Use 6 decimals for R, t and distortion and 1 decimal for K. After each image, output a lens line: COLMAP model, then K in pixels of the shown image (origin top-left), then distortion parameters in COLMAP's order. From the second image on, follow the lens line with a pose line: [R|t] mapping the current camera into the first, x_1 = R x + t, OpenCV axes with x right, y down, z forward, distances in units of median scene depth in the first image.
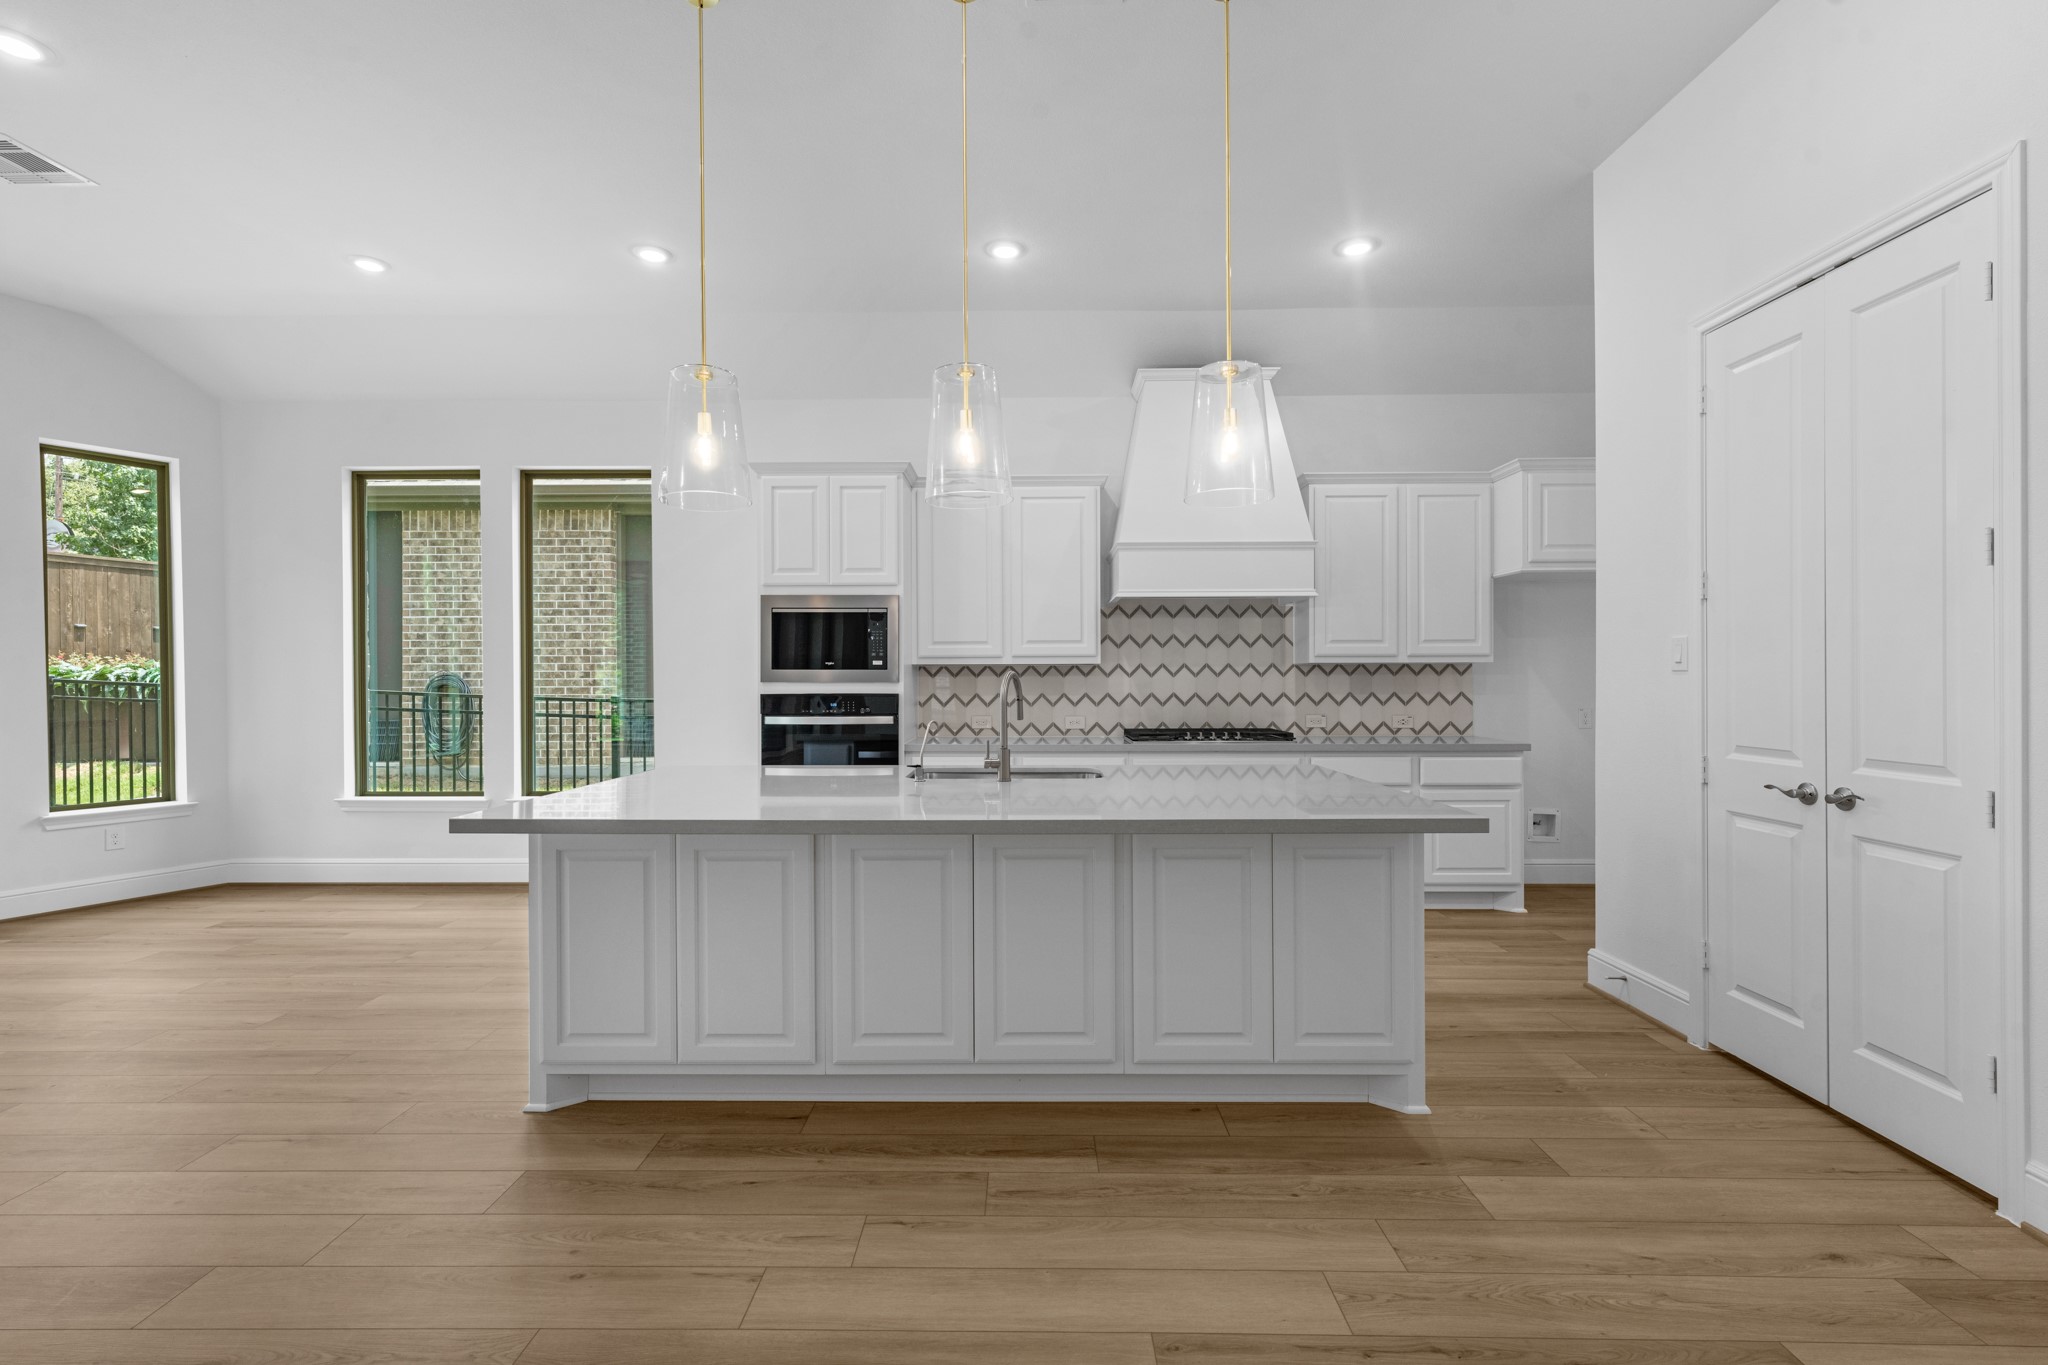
lens RADIAL K [[893.3, 0, 1017.3], [0, 893.3, 687.0], [0, 0, 1]] dist [0.003363, 0.000396]
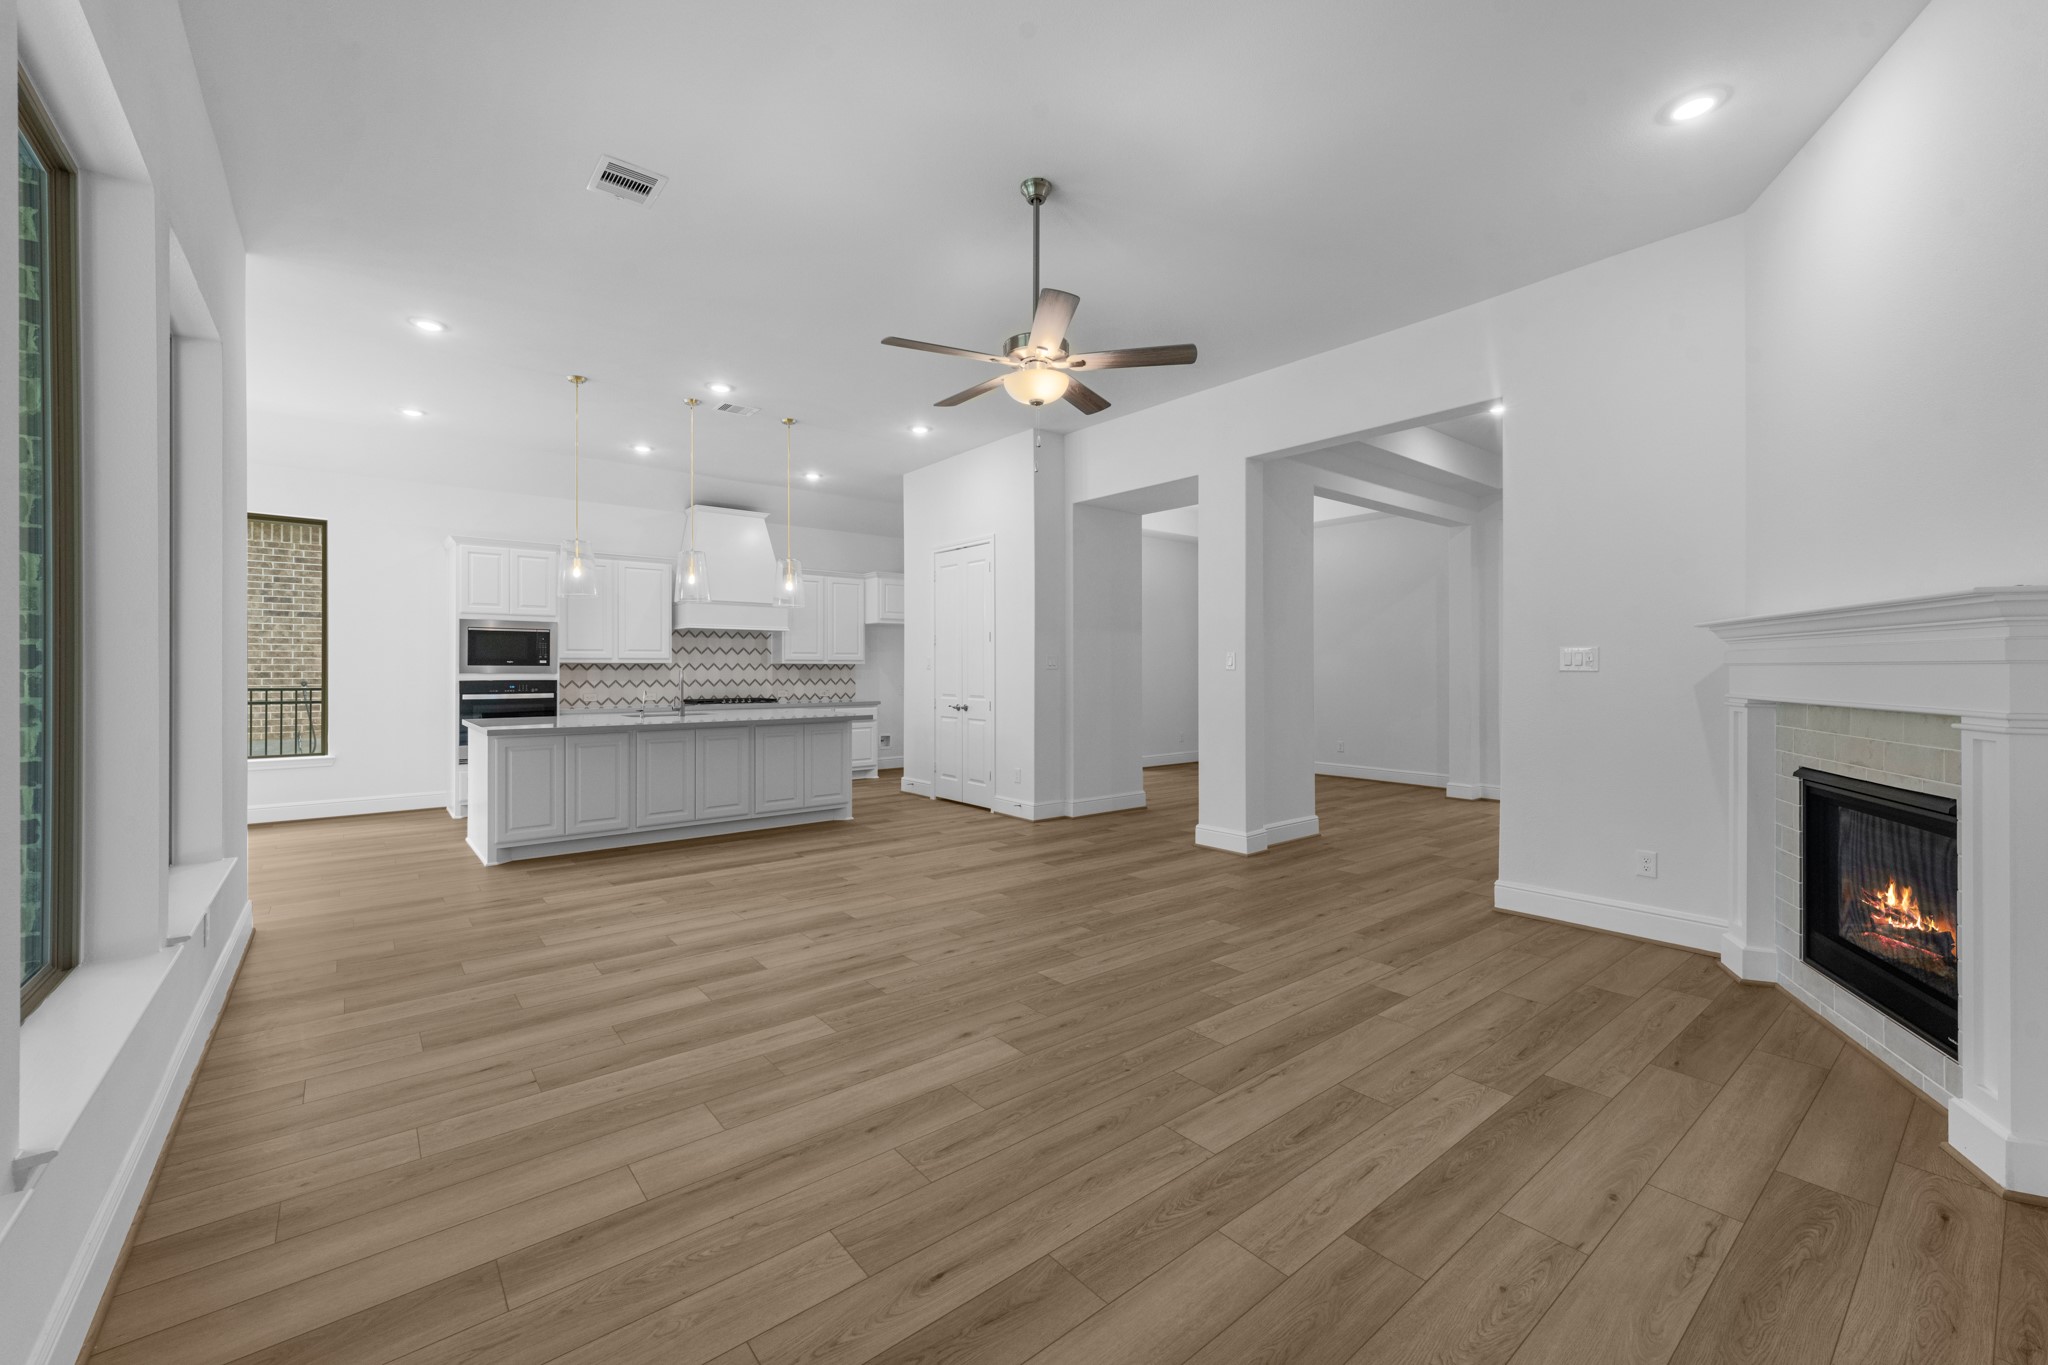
lens RADIAL K [[810.4, 0, 1029.6], [0, 810.4, 665.5], [0, 0, 1]] dist [0.000797, 0.000024]
pose [[0.757811, 0.006435, 0.652442, -0.447801], [0.003350, 0.999900, -0.013753, 0.004018], [-0.652465, 0.012608, 0.757714, -0.747918]]
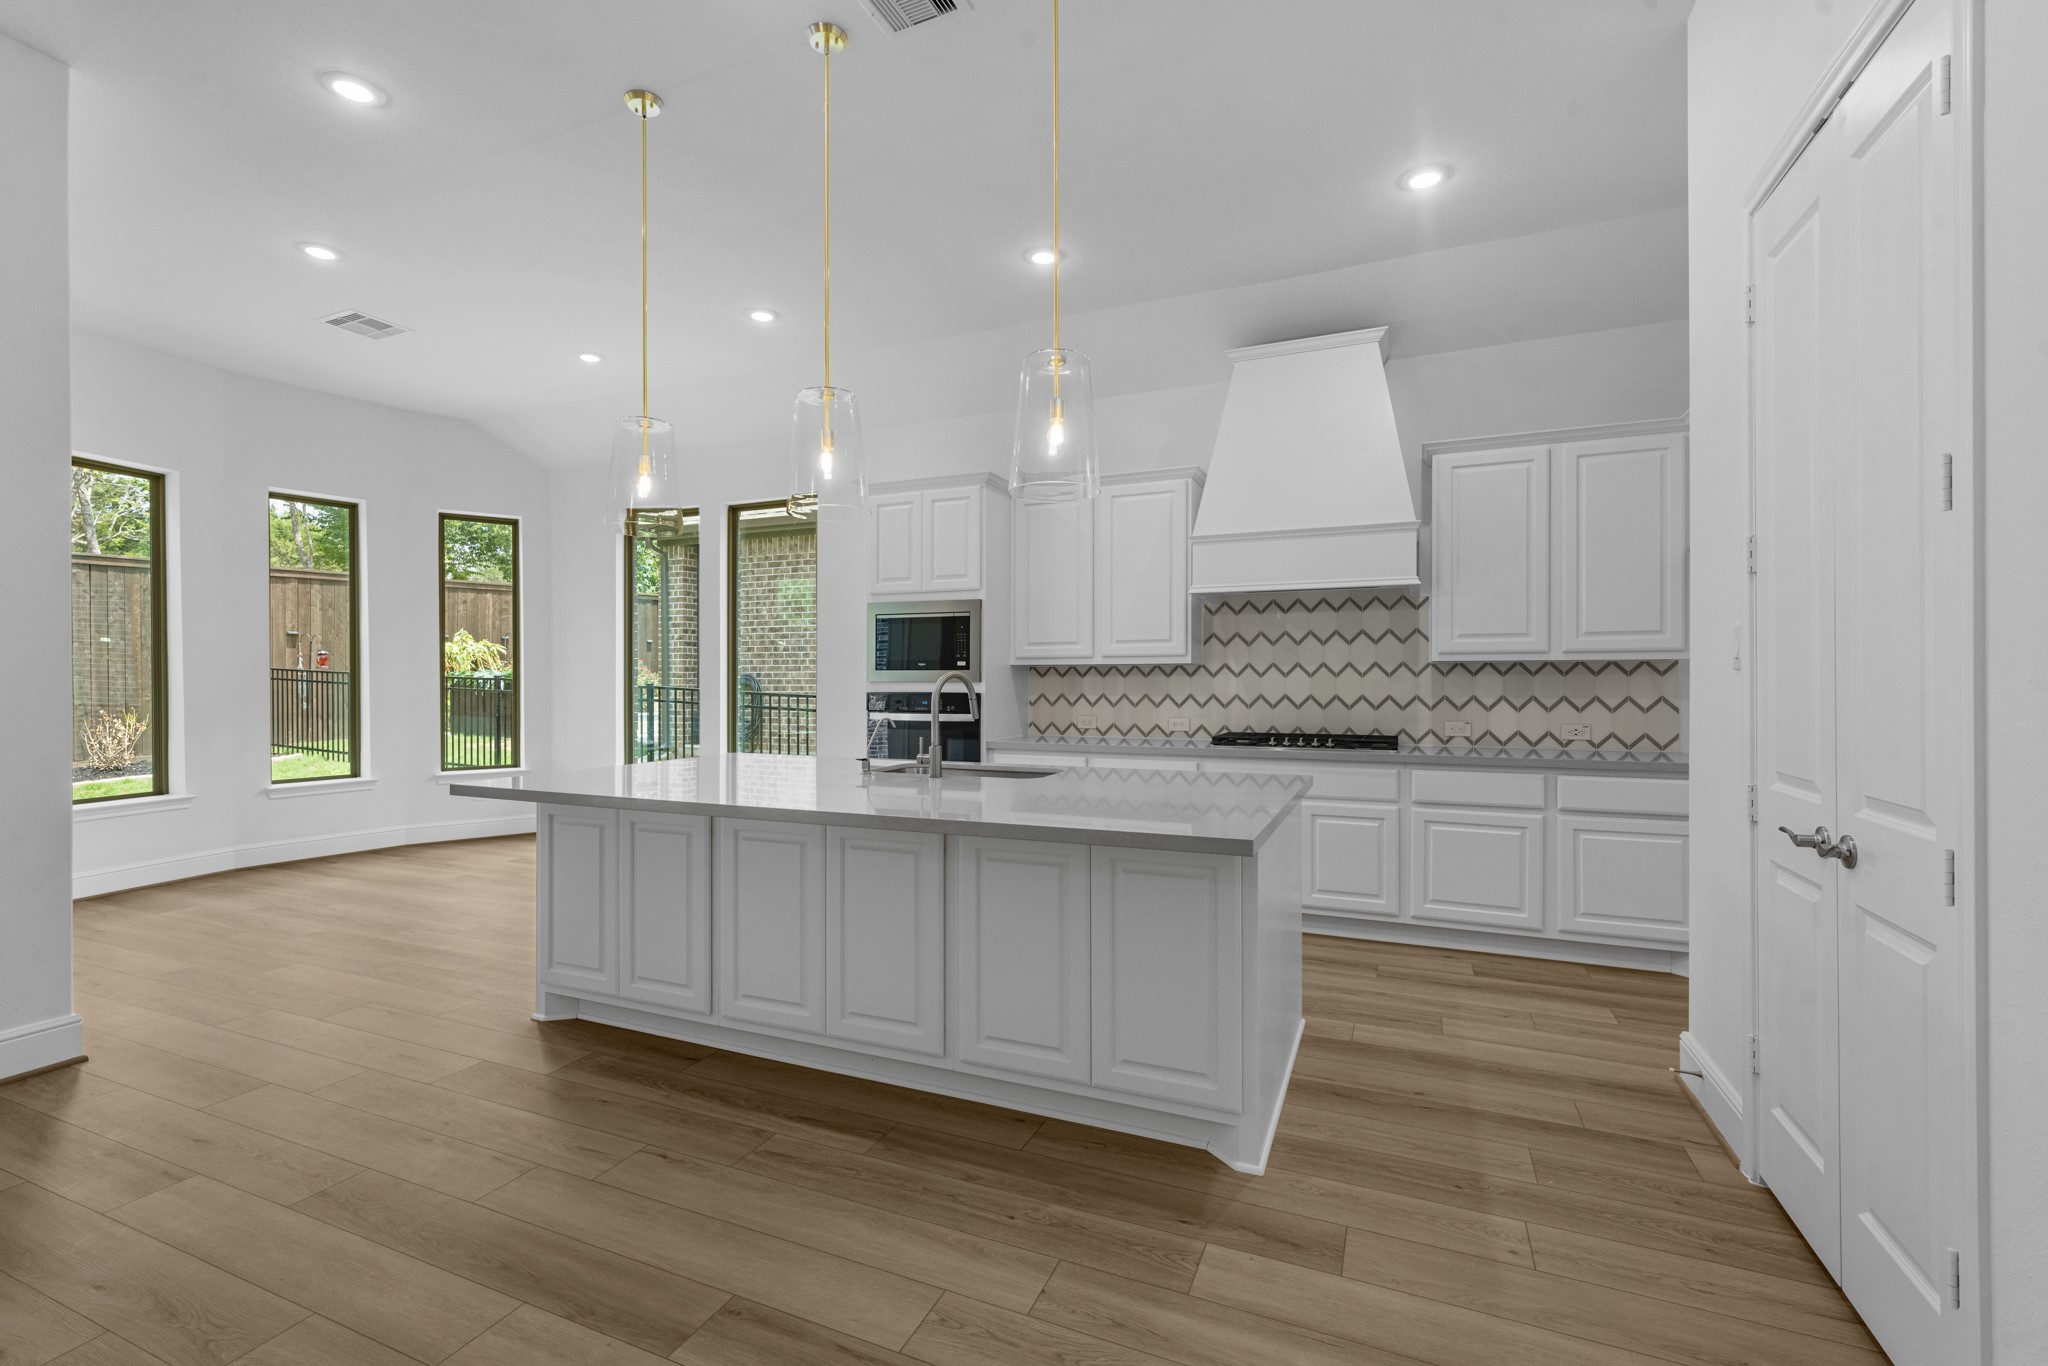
lens RADIAL K [[889.6, 0, 1024.0], [0, 889.6, 683.0], [0, 0, 1]] dist [0.003032, 0.000157]
pose [[0.921775, 0.003373, -0.387710, 0.312113], [-0.005150, 0.999980, -0.003545, -0.000808], [0.387691, 0.005265, 0.921774, 0.055106]]
